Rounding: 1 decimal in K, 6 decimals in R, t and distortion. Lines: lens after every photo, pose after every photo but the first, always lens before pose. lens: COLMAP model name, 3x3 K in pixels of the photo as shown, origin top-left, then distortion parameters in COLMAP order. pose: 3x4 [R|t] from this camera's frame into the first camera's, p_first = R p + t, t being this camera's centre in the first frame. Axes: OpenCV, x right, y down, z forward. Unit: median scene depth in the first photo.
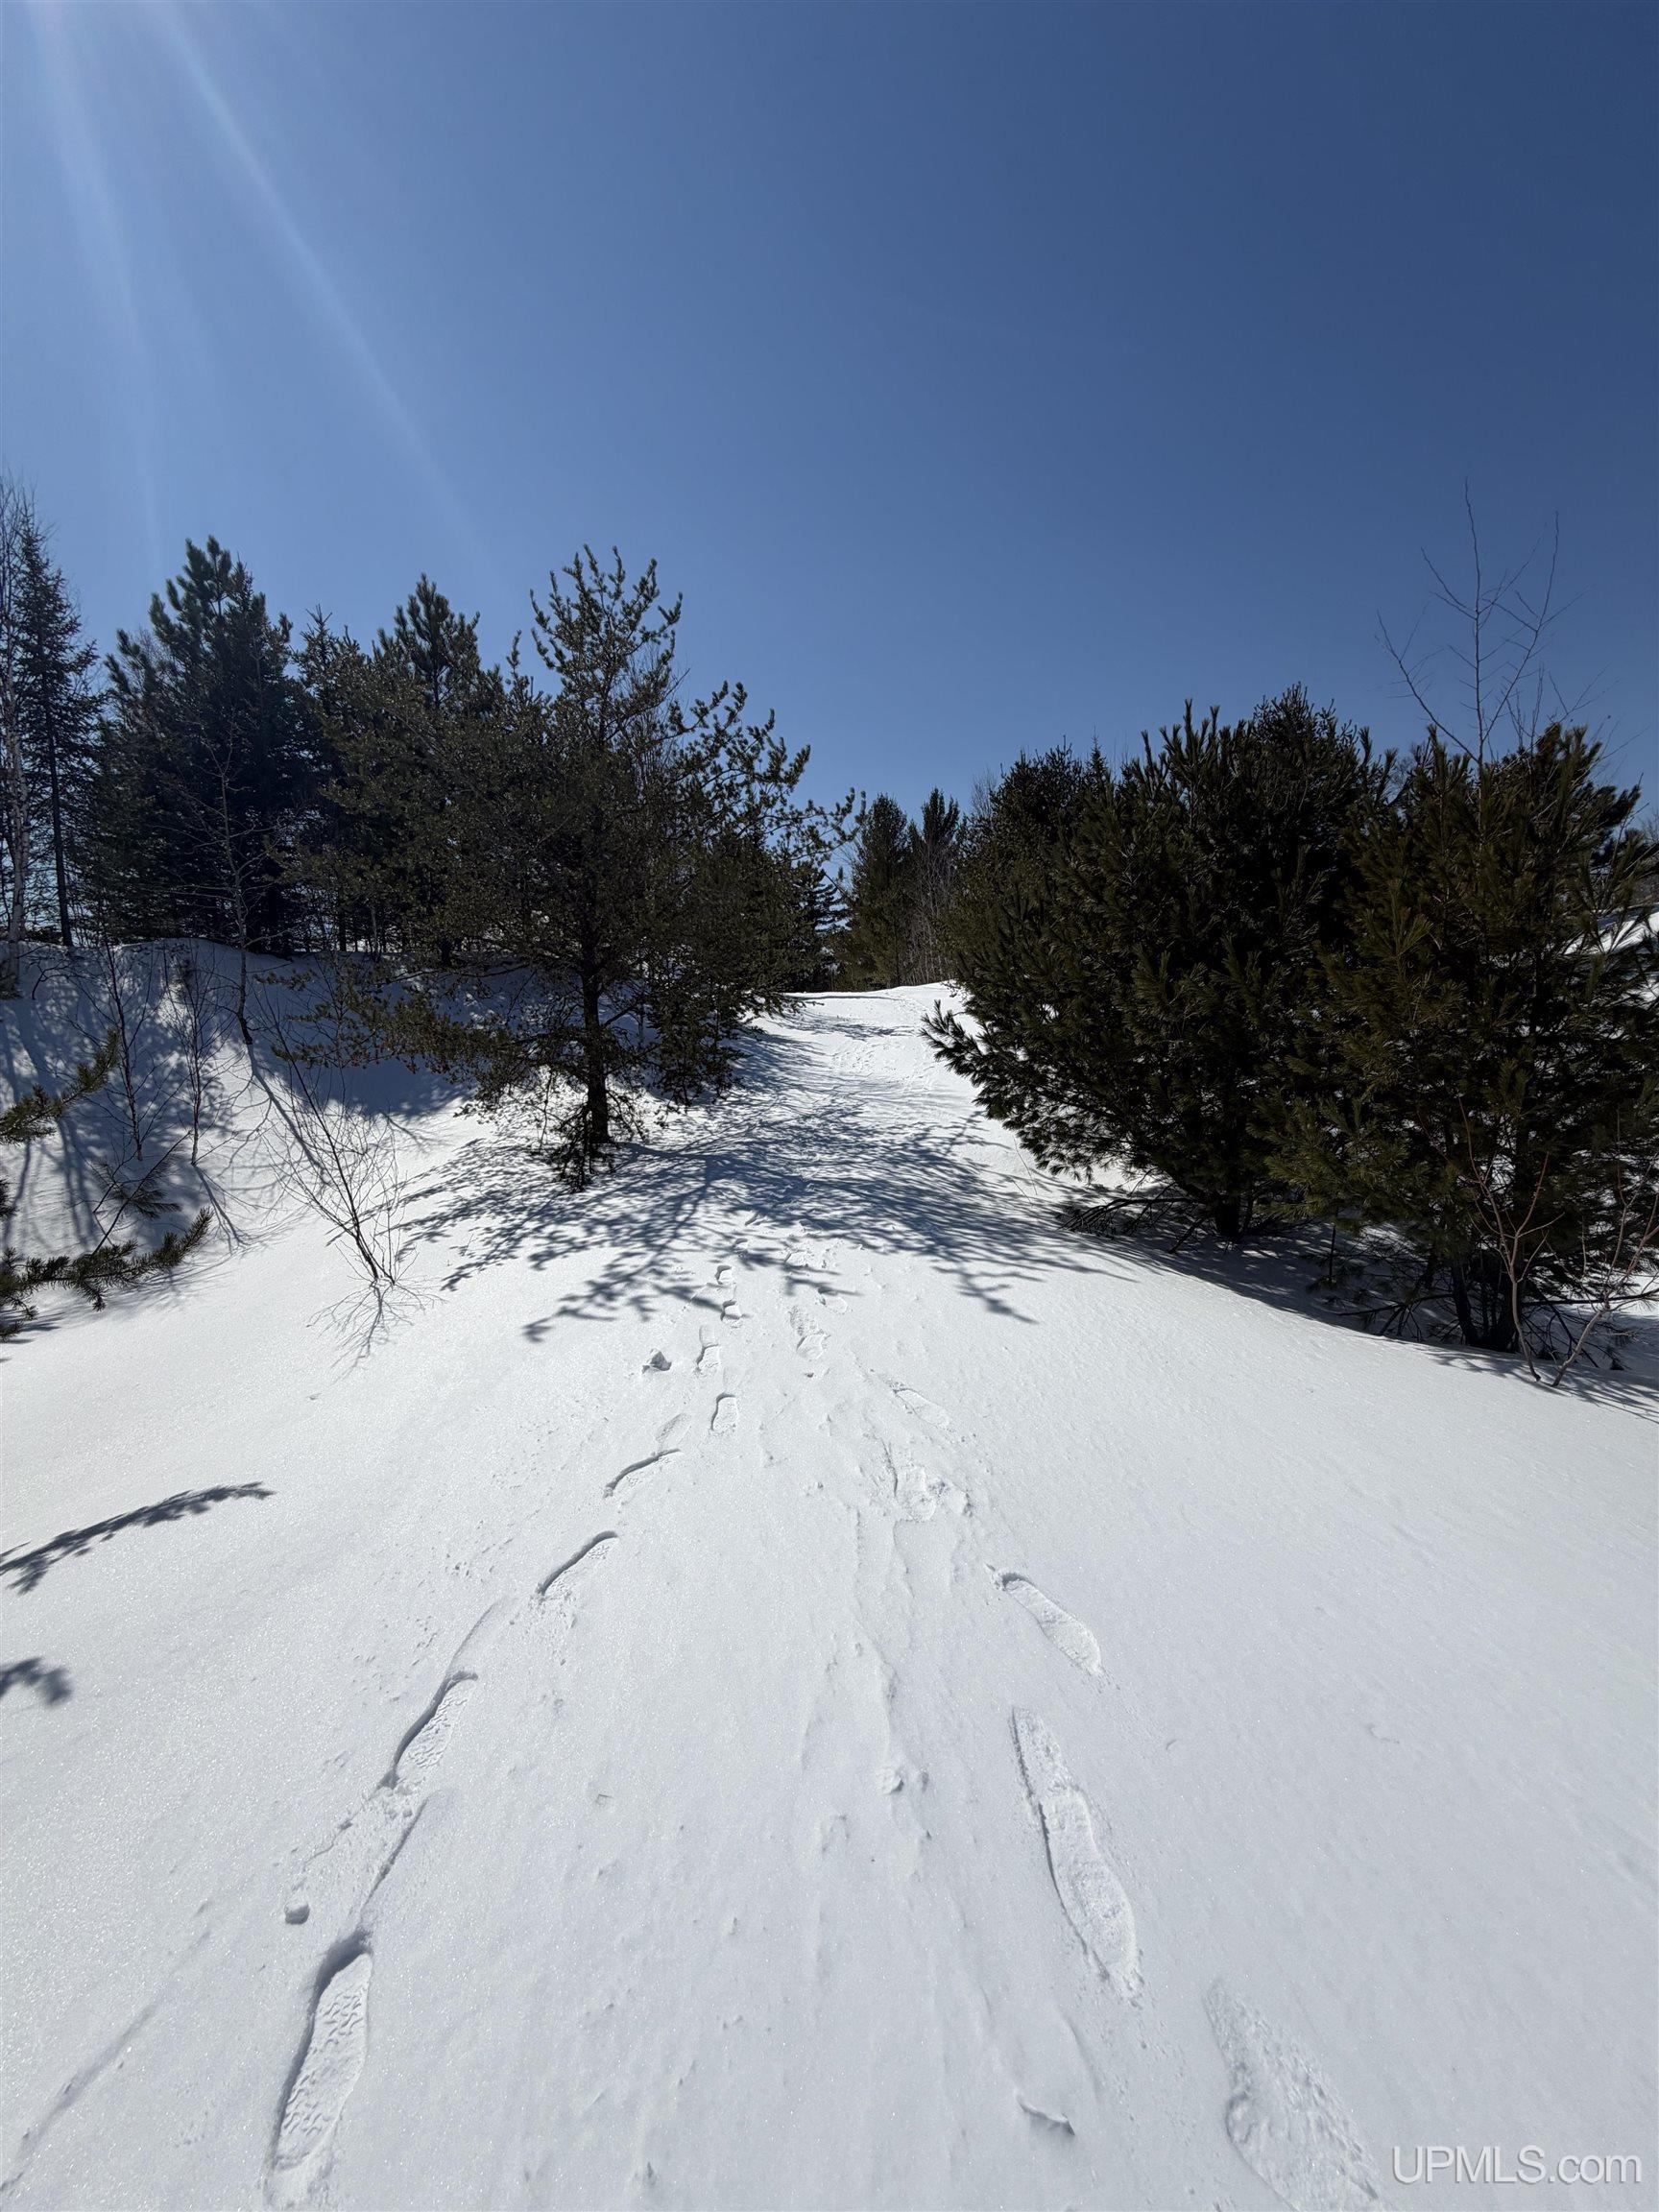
lens RADIAL K [[869.0, 0, 829.5], [0, 869.0, 1106.0], [0, 0, 1]] dist [-0.001373, -0.000178]
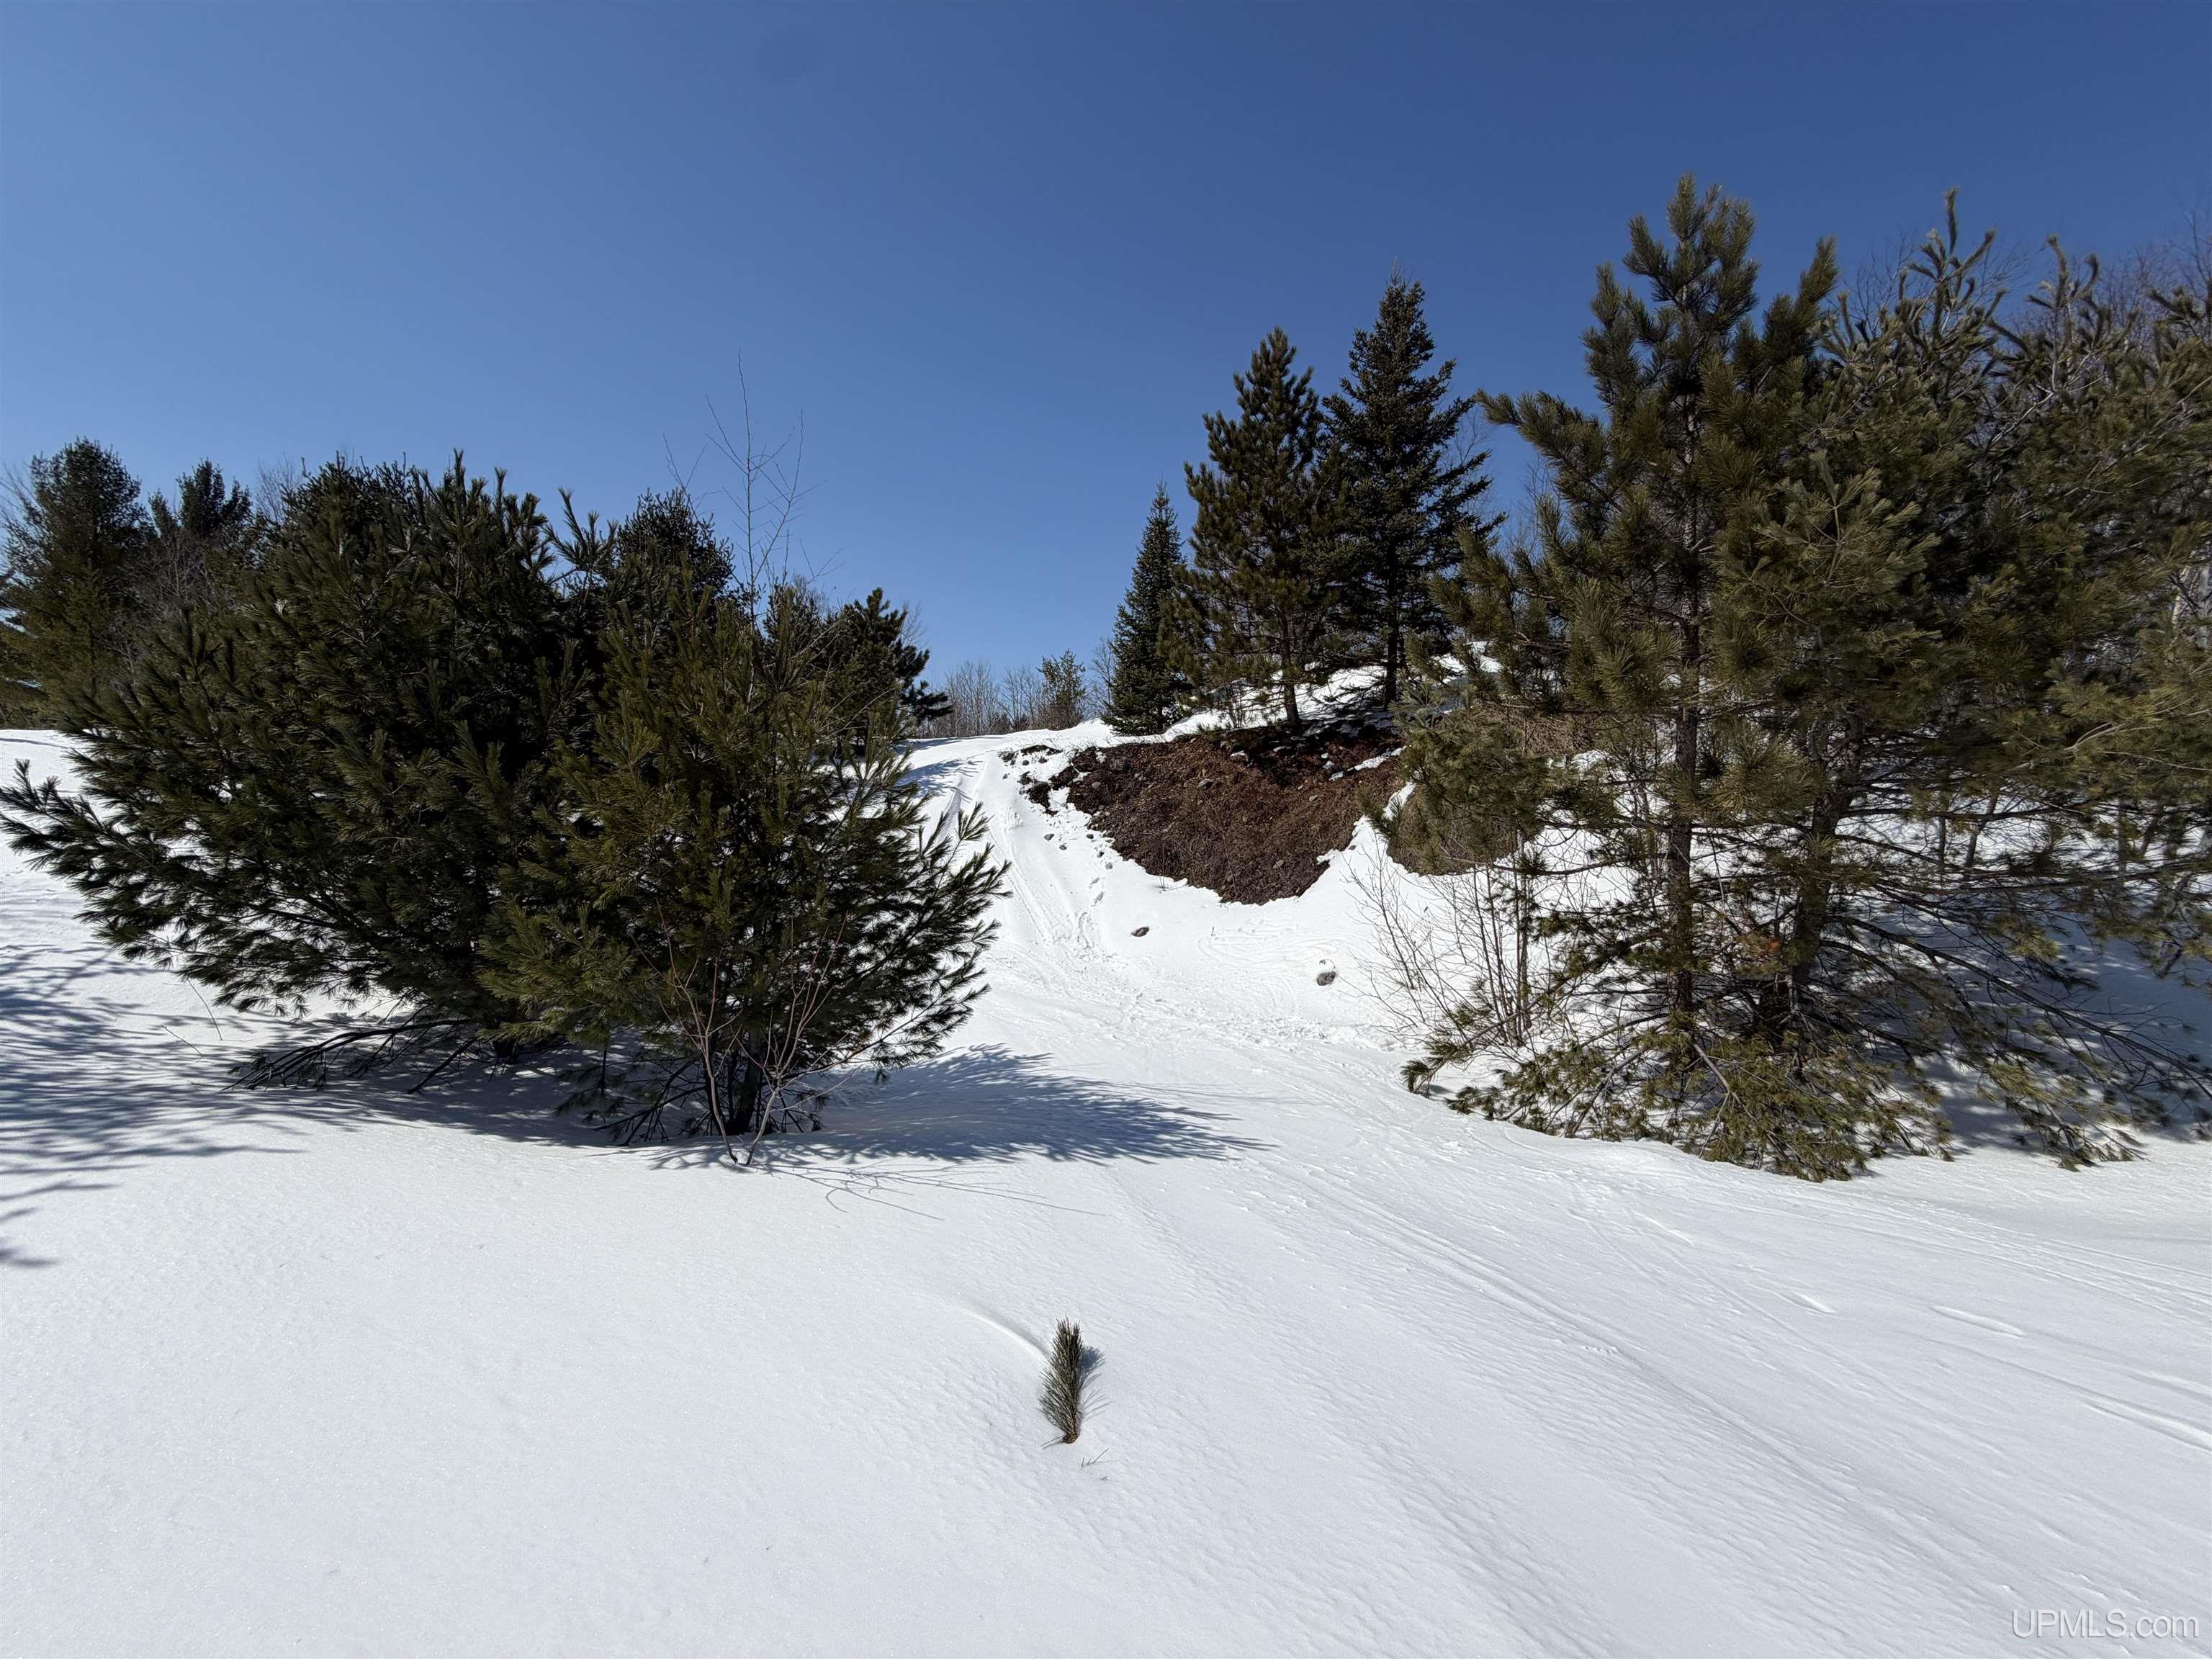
lens RADIAL K [[869.0, 0, 1099.6], [0, 869.0, 829.7], [0, 0, 1]] dist [-0.001373, -0.000178]
pose [[0.617070, 0.035202, 0.786121, 0.114308], [0.019898, 0.997981, -0.060308, -0.014594], [-0.786657, 0.052857, 0.615124, -0.030237]]
